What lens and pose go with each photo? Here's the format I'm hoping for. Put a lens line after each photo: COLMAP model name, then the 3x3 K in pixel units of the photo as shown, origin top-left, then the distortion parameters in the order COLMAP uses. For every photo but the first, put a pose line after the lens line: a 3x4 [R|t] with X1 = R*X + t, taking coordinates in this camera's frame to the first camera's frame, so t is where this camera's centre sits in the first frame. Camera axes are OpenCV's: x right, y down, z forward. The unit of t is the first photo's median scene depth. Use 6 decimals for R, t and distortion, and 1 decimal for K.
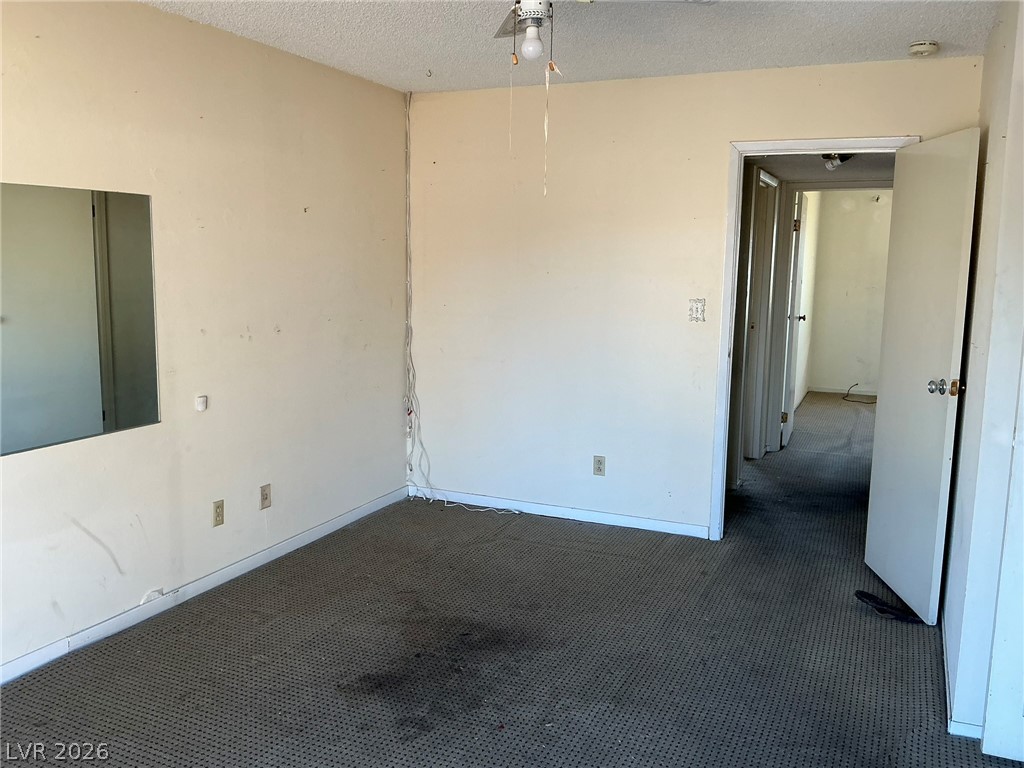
lens RADIAL K [[857.7, 0, 512.0], [0, 857.7, 384.0], [0, 0, 1]] dist [0.010585, -0.059779]
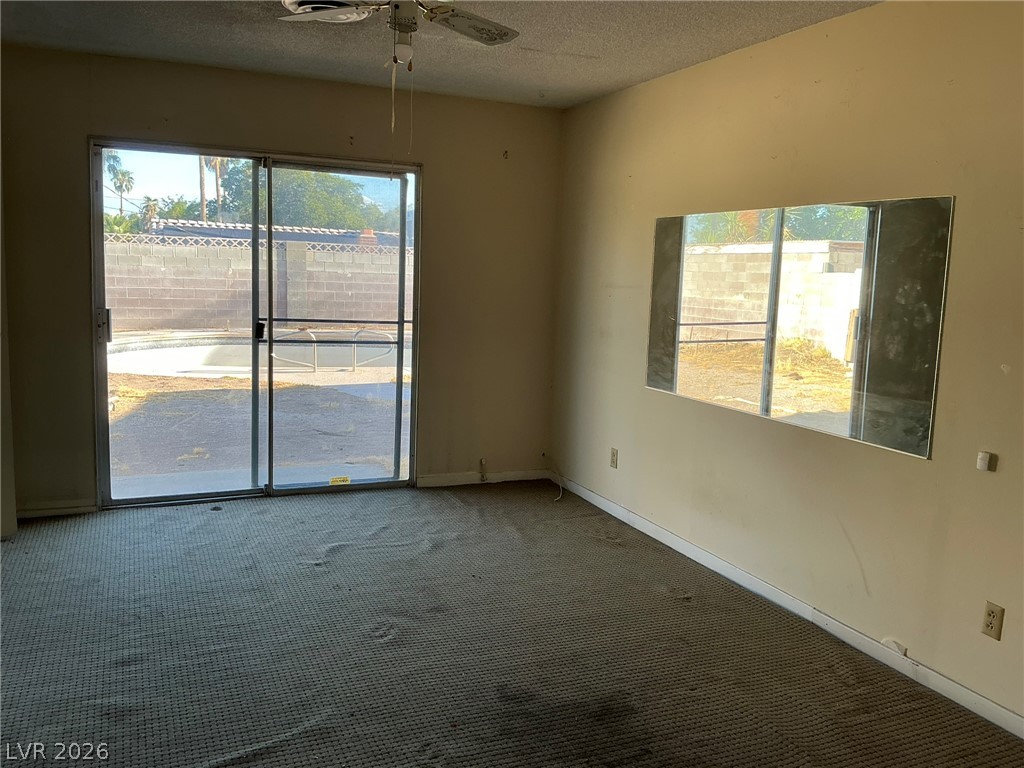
lens RADIAL K [[844.0, 0, 509.2], [0, 844.0, 379.1], [0, 0, 1]] dist [0.146280, -0.318161]
pose [[-0.669499, 0.057733, -0.740566, 0.559703], [-0.154943, 0.964191, 0.215241, -0.170740], [0.726474, 0.258849, -0.636579, 1.363219]]
